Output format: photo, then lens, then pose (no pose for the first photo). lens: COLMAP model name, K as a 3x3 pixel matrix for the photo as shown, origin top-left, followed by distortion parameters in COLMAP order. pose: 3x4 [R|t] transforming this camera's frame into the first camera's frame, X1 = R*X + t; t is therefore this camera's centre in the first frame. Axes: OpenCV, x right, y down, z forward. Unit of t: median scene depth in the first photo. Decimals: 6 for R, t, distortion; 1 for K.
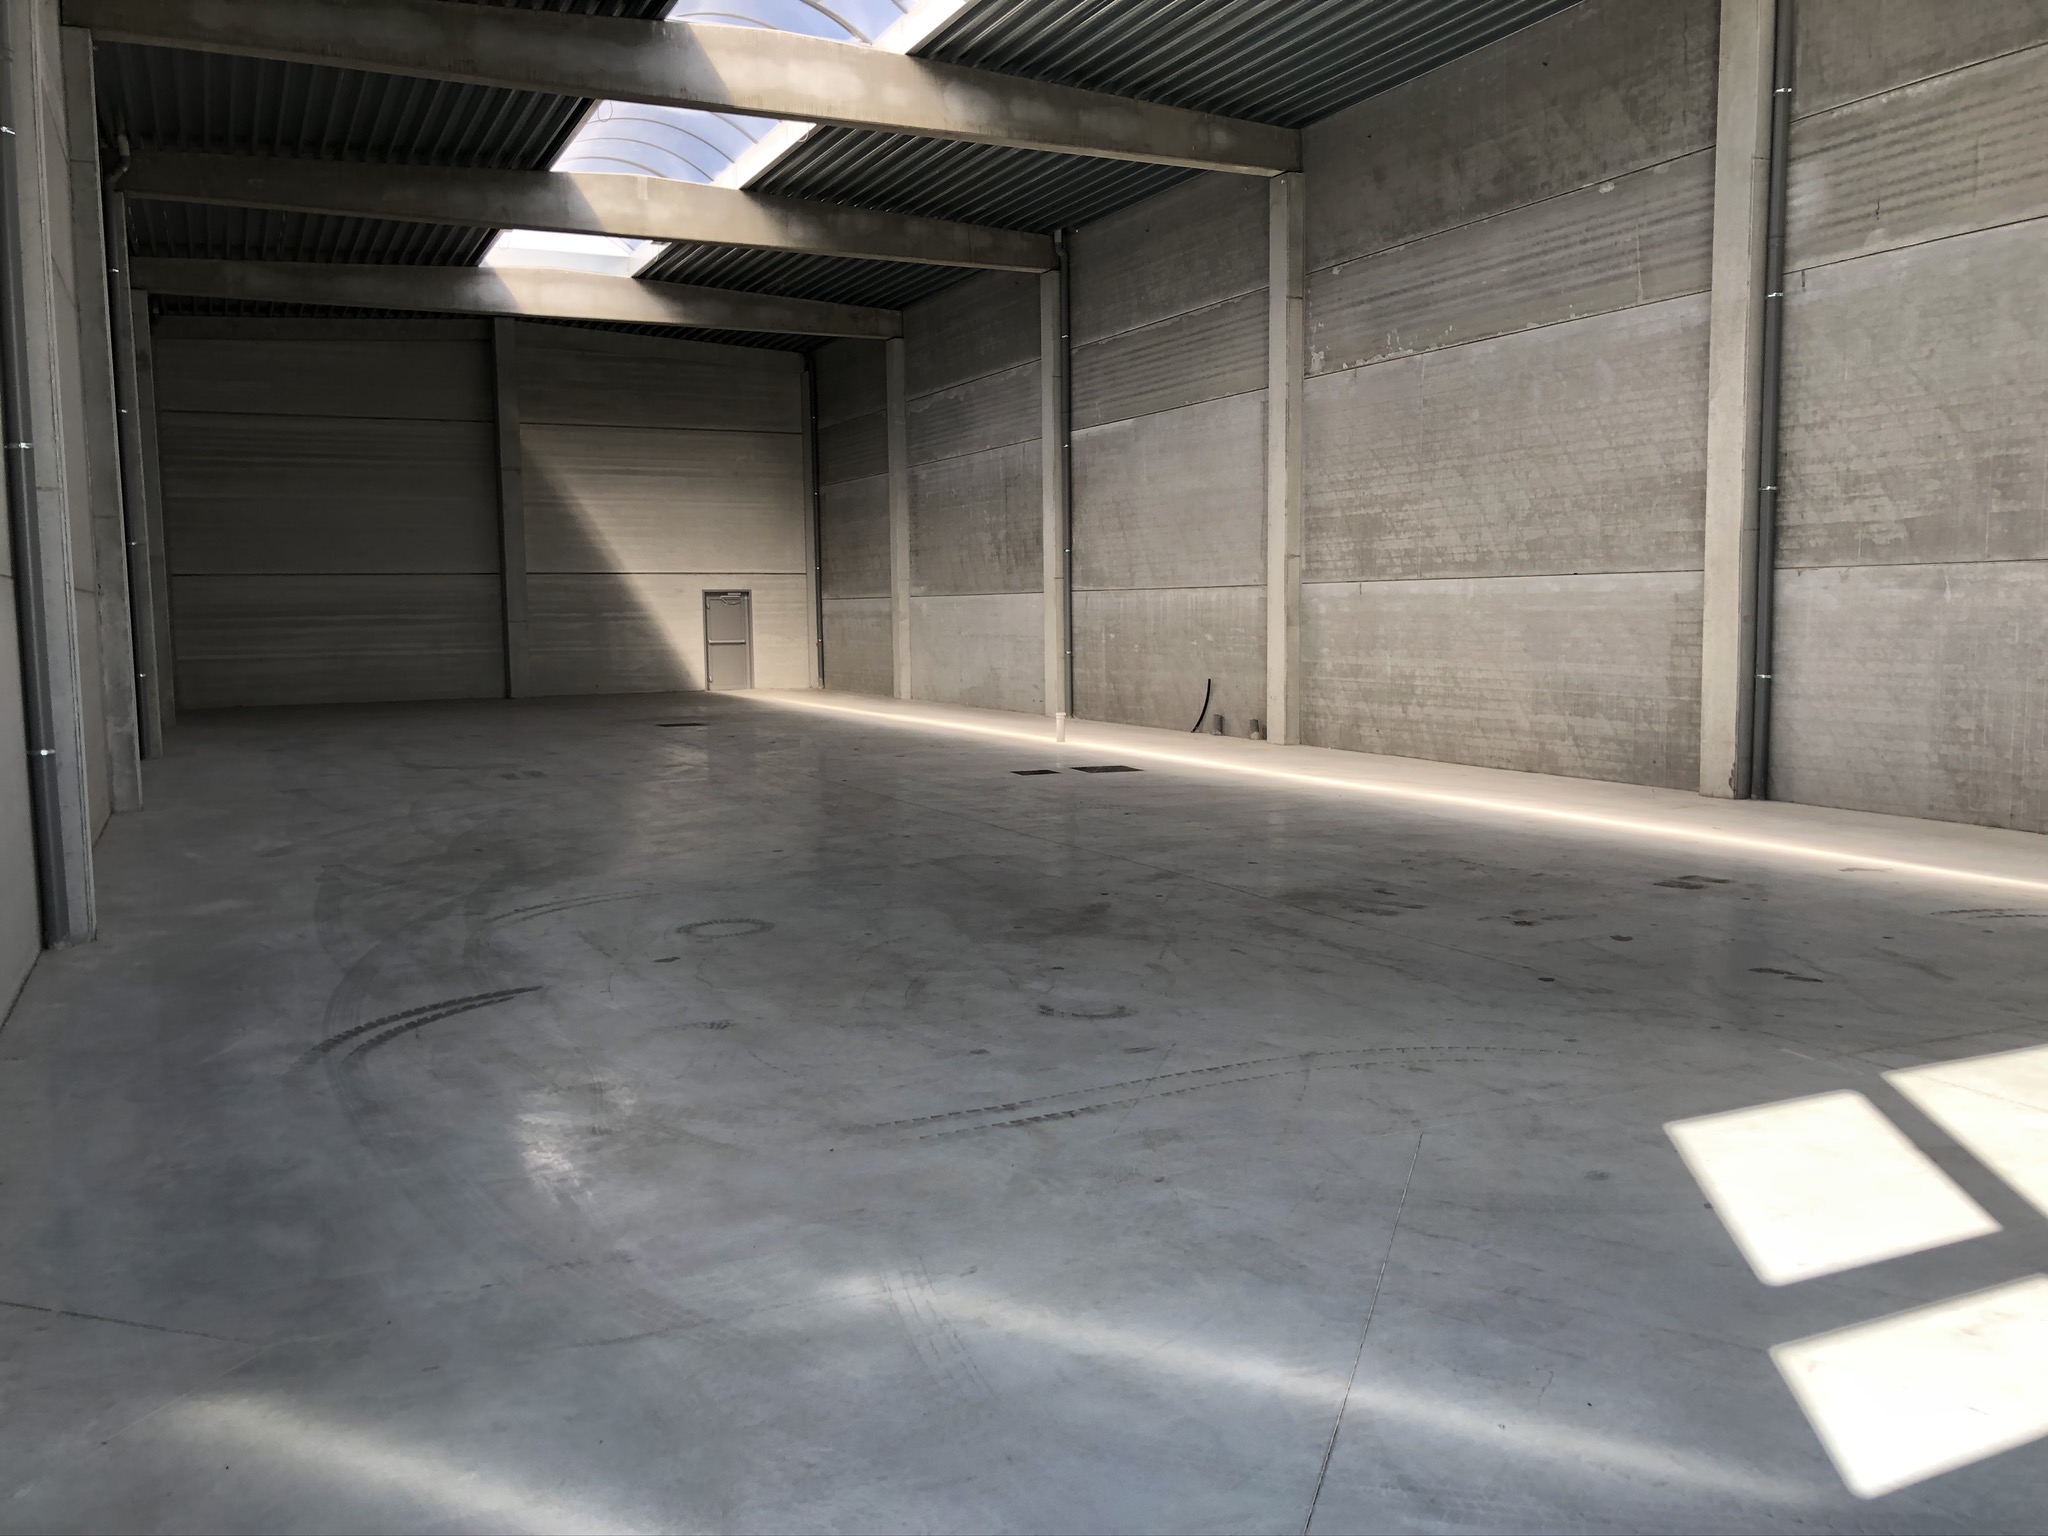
lens RADIAL K [[1695.8, 0, 1022.5], [0, 1695.8, 771.0], [0, 0, 1]] dist [0.004519, -0.004562]
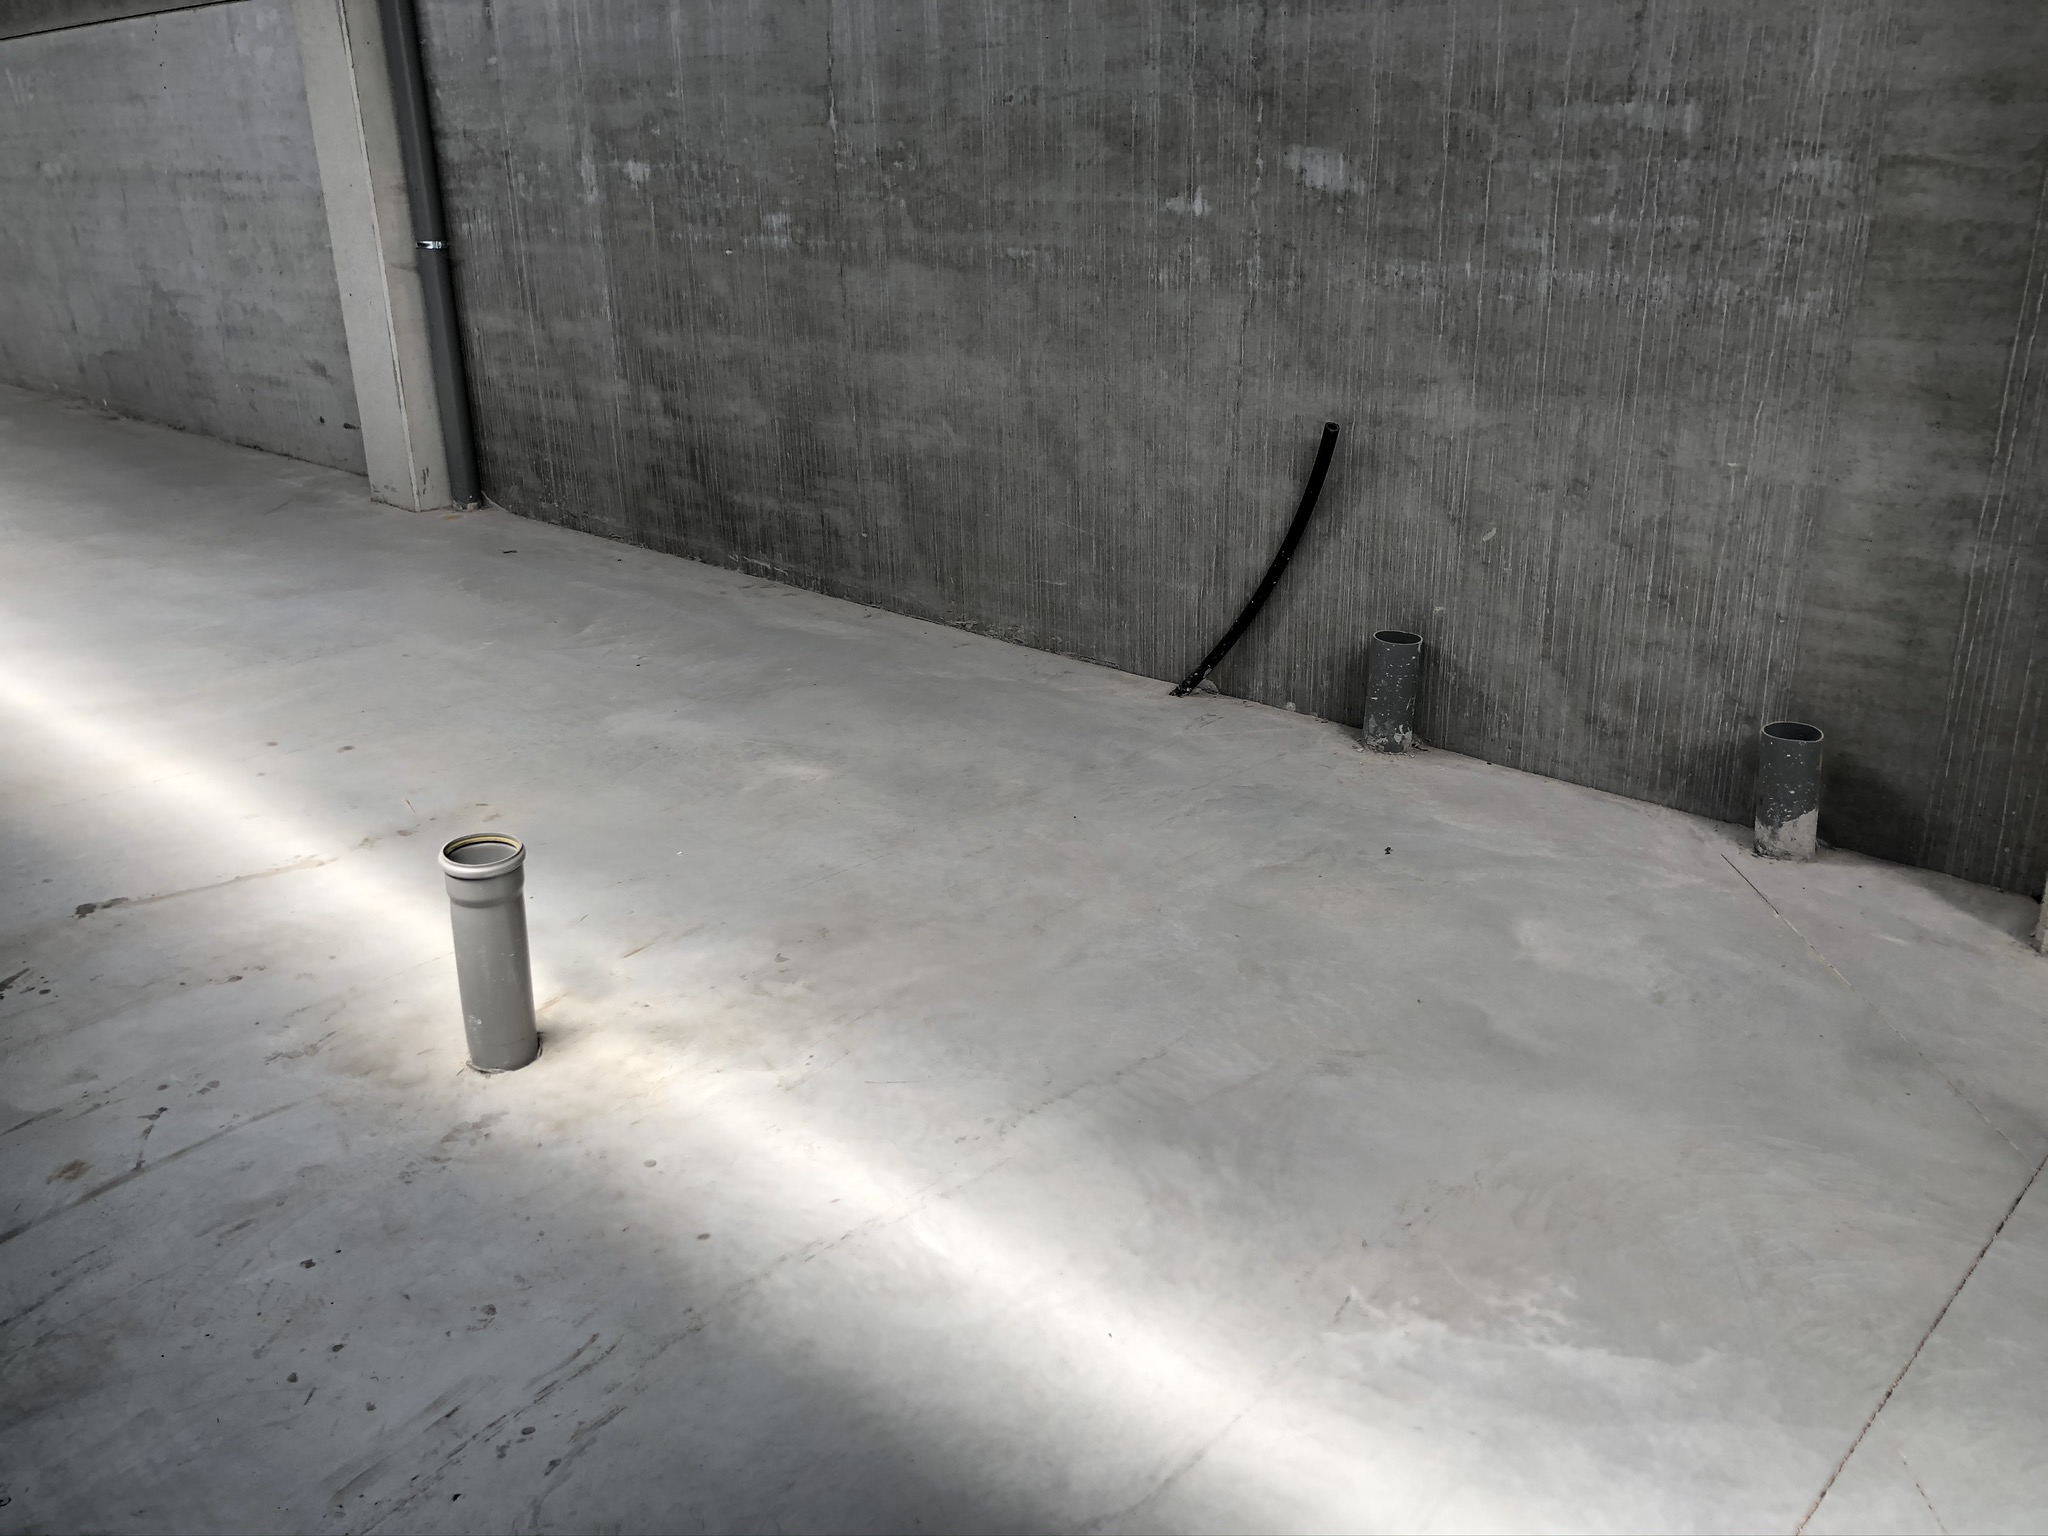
lens RADIAL K [[1695.8, 0, 1043.4], [0, 1695.8, 771.4], [0, 0, 1]] dist [0.004519, -0.004562]
pose [[0.932497, -0.128723, 0.337462, 0.017695], [0.037722, 0.963935, 0.263451, -0.061574], [-0.359203, -0.232938, 0.903722, 0.776543]]
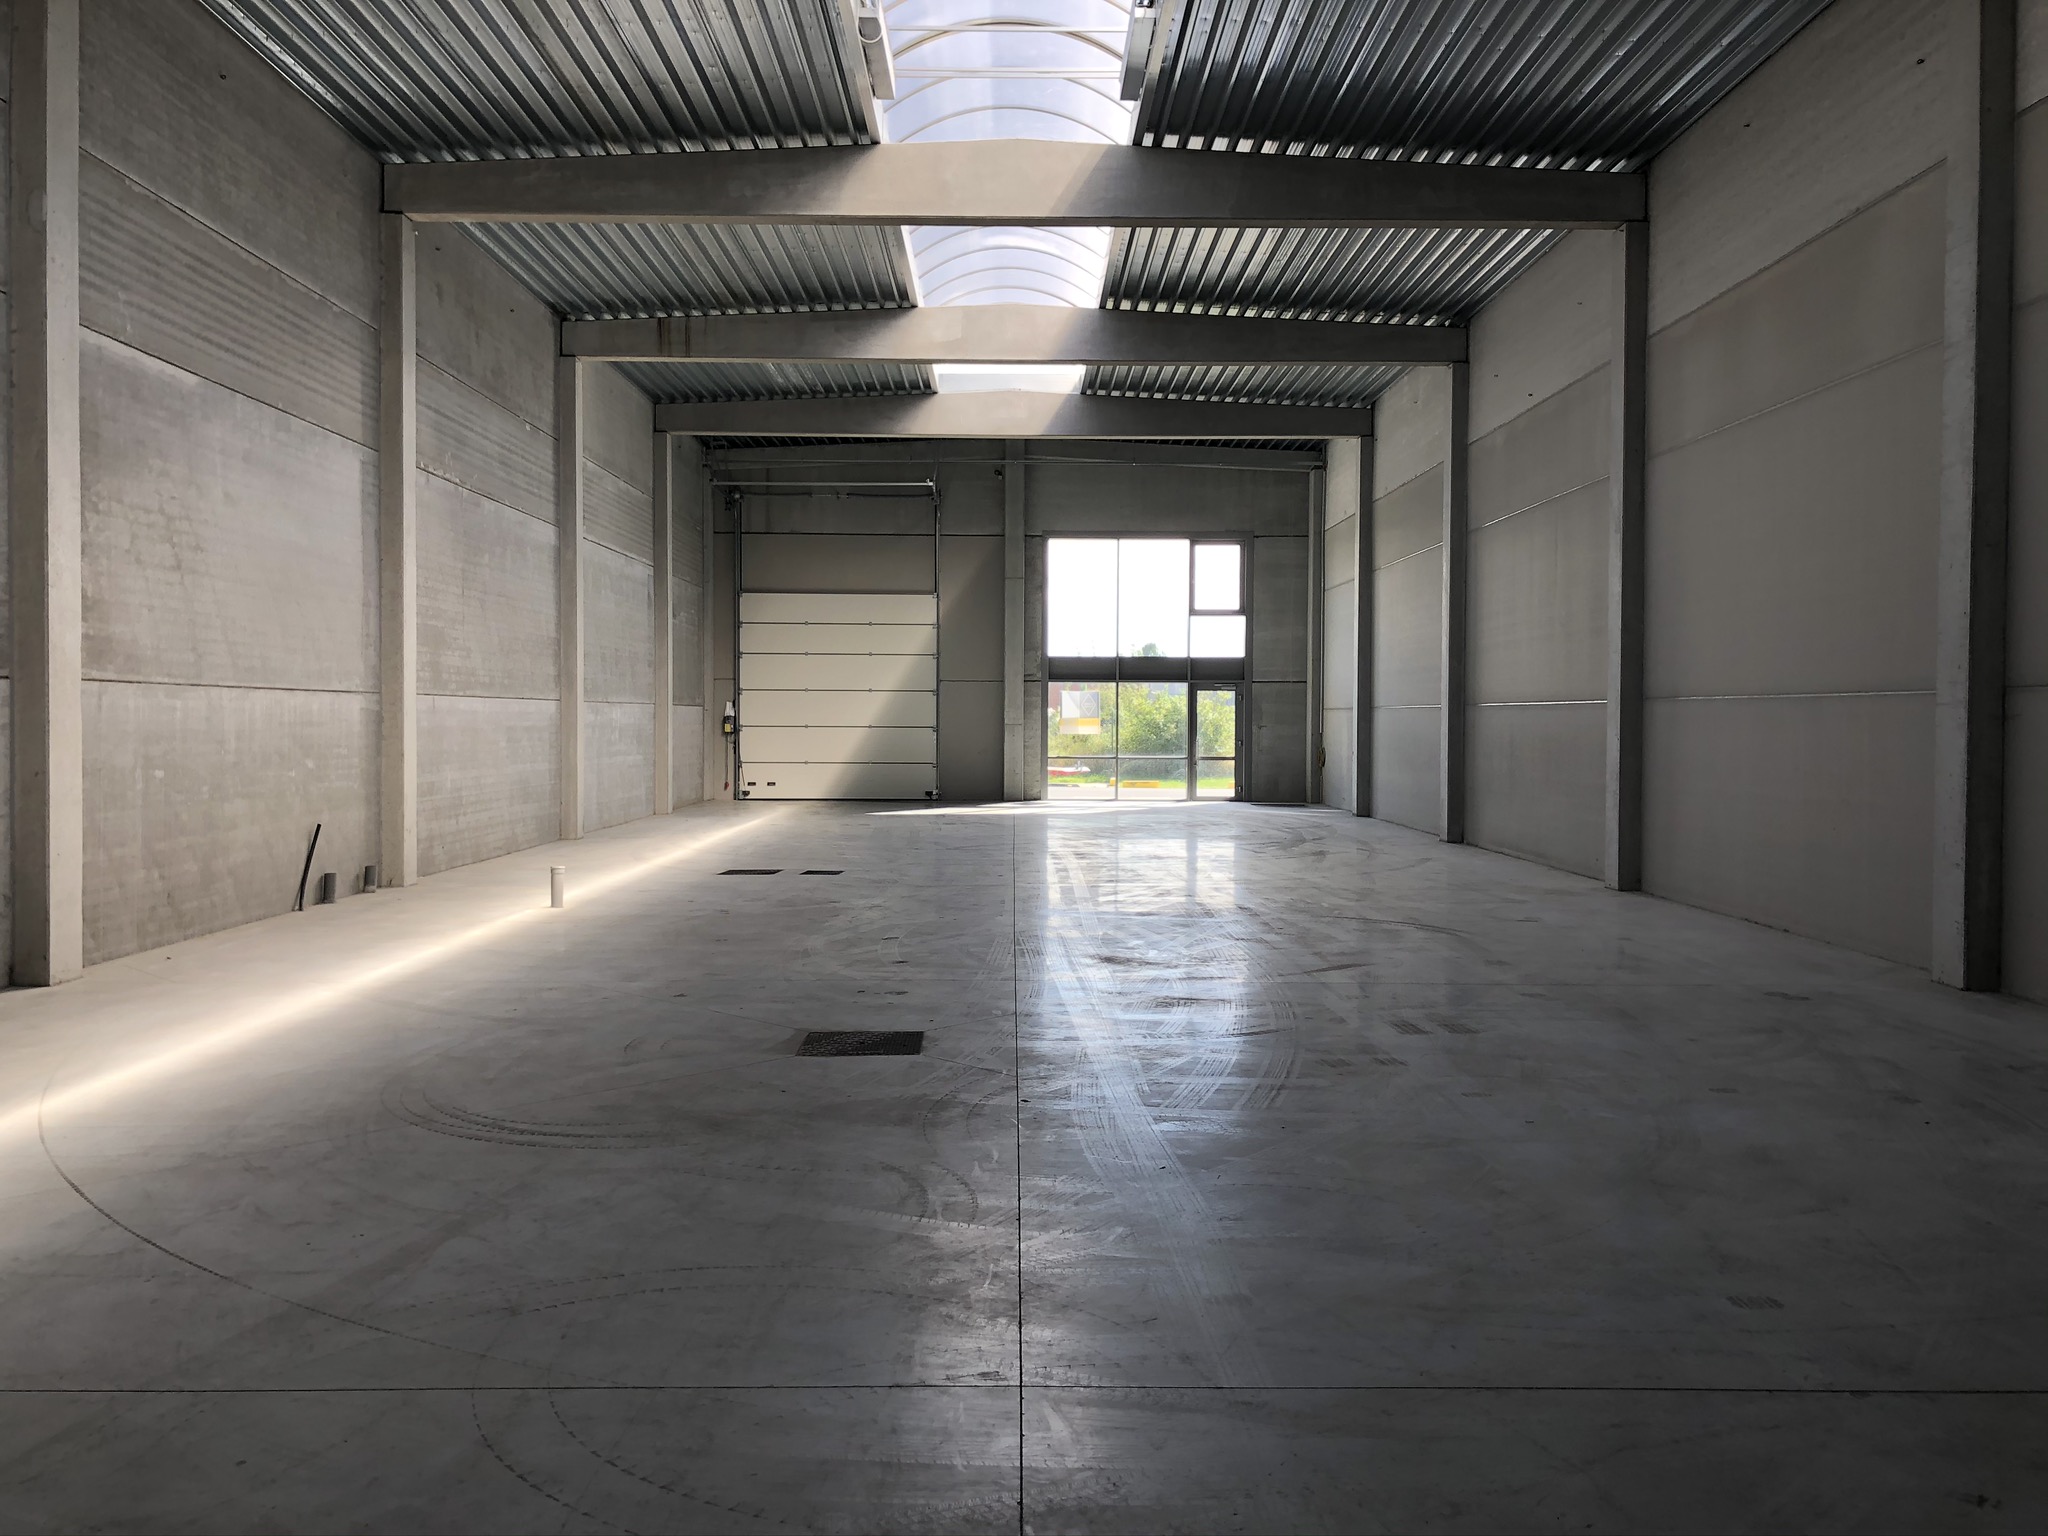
lens RADIAL K [[1695.8, 0, 1024.6], [0, 1695.8, 767.4], [0, 0, 1]] dist [0.004519, -0.004562]
pose [[-0.906795, 0.001408, 0.421569, -0.401272], [0.052004, 0.992730, 0.108544, -0.125514], [-0.418352, 0.120350, -0.900276, 1.373441]]
